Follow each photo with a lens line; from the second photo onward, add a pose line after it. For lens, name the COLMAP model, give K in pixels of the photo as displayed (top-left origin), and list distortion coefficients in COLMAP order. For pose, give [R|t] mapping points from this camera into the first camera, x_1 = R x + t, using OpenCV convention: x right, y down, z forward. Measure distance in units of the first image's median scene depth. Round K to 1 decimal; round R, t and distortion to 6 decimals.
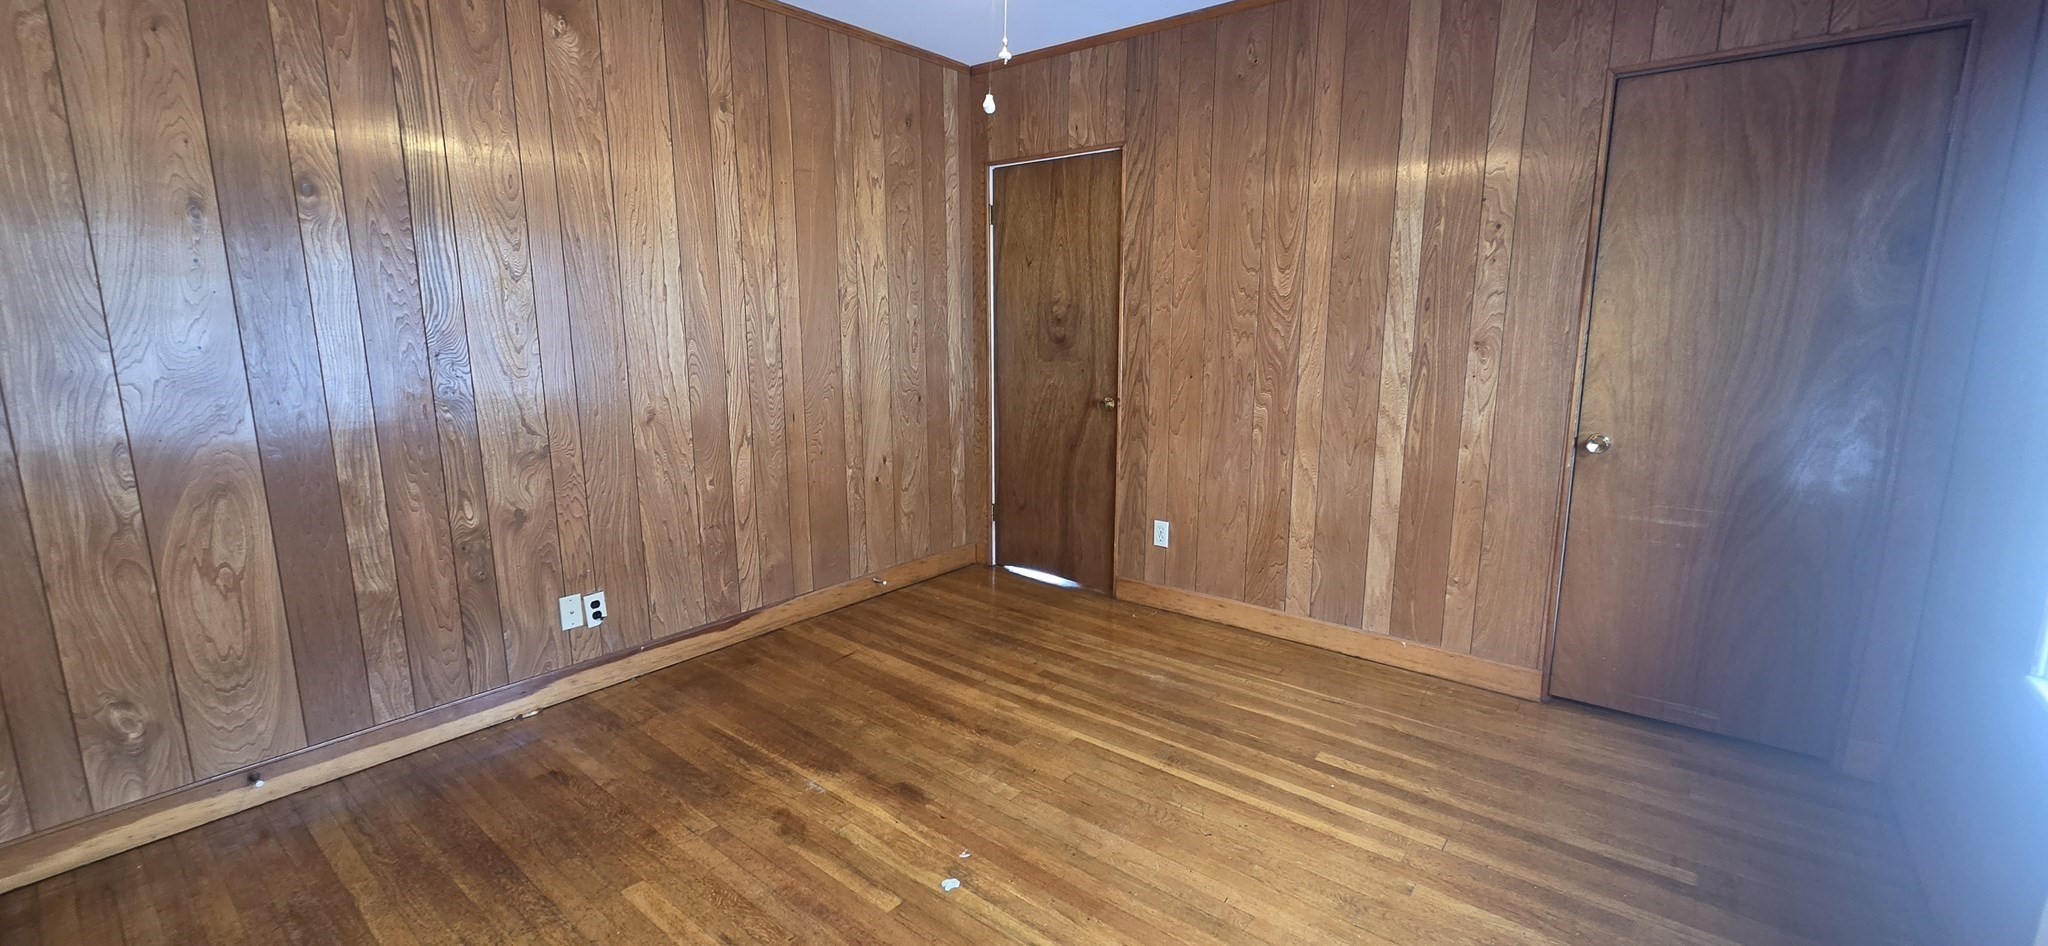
lens RADIAL K [[844.1, 0, 1020.3], [0, 844.1, 470.5], [0, 0, 1]] dist [-0.000690, 0.000119]
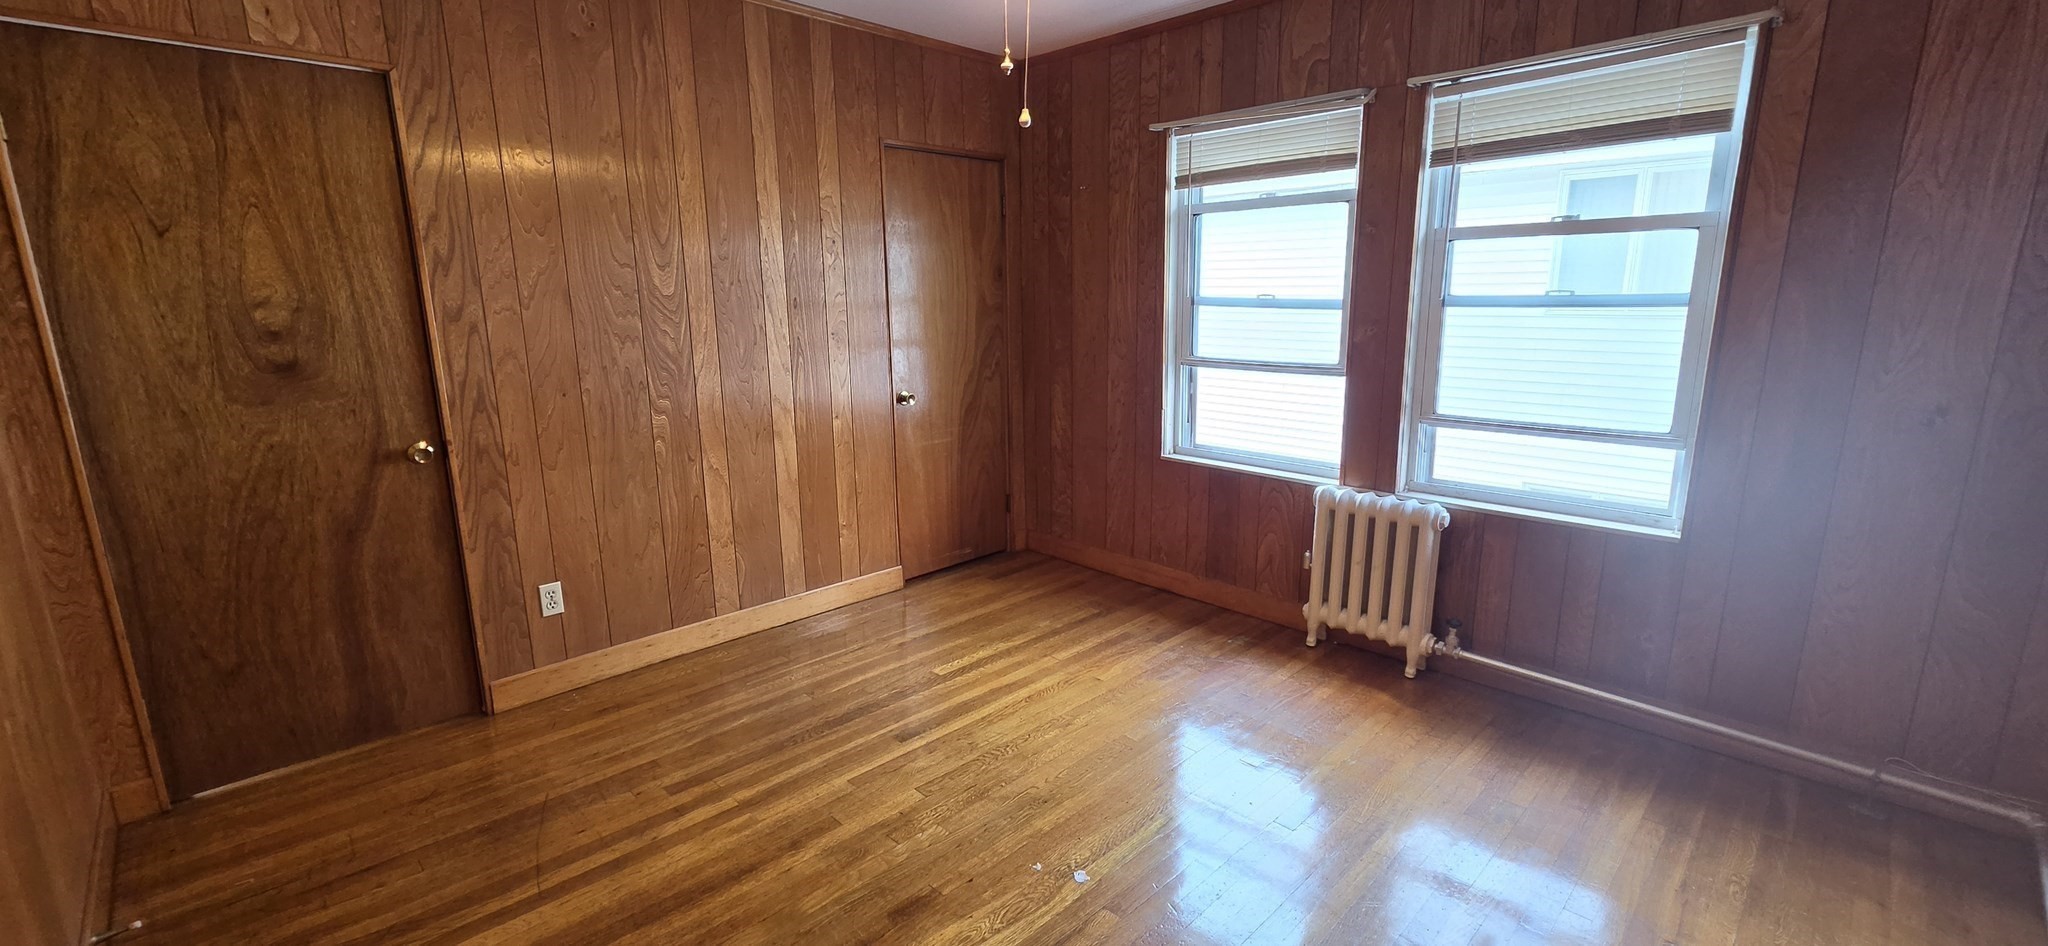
lens RADIAL K [[844.1, 0, 1020.3], [0, 844.1, 470.5], [0, 0, 1]] dist [-0.000690, 0.000119]
pose [[0.104561, -0.203090, 0.973561, -0.602177], [0.190151, 0.964950, 0.180872, -0.113480], [-0.976171, 0.166211, 0.139514, 0.515446]]
